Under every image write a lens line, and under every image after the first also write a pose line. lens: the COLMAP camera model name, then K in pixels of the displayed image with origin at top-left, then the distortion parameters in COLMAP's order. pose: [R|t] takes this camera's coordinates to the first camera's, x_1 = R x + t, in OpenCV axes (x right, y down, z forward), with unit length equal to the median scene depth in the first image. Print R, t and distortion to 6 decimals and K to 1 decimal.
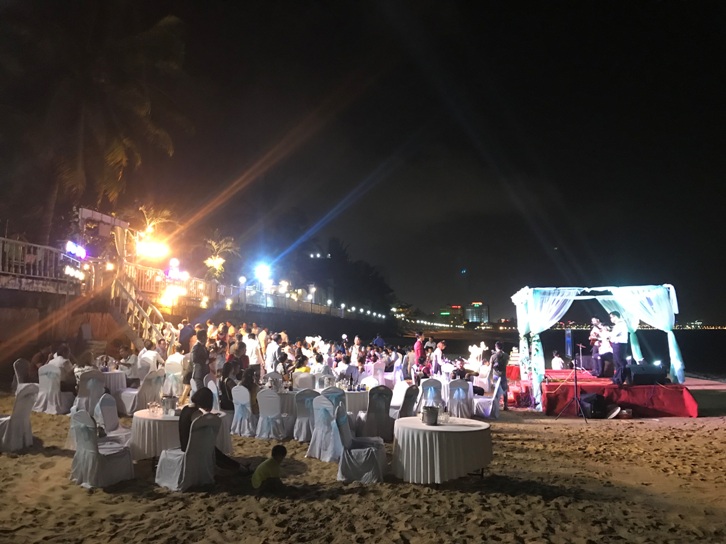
lens RADIAL K [[582.4, 0, 367.9], [0, 582.4, 274.9], [0, 0, 1]] dist [0.028676, -0.036441]
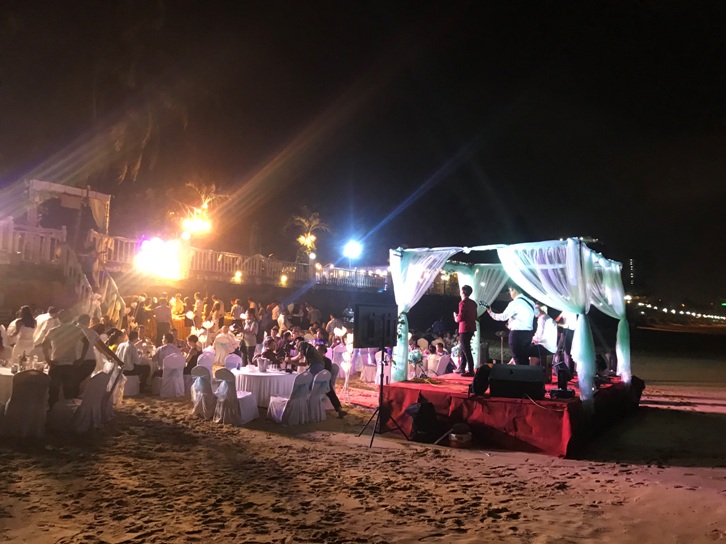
lens RADIAL K [[582.4, 0, 363.6], [0, 582.4, 270.7], [0, 0, 1]] dist [0.028676, -0.036441]
pose [[0.914683, 0.000594, -0.404172, 0.541993], [0.006046, 0.999867, 0.015151, 0.039038], [0.404127, -0.016302, 0.914558, 0.342064]]
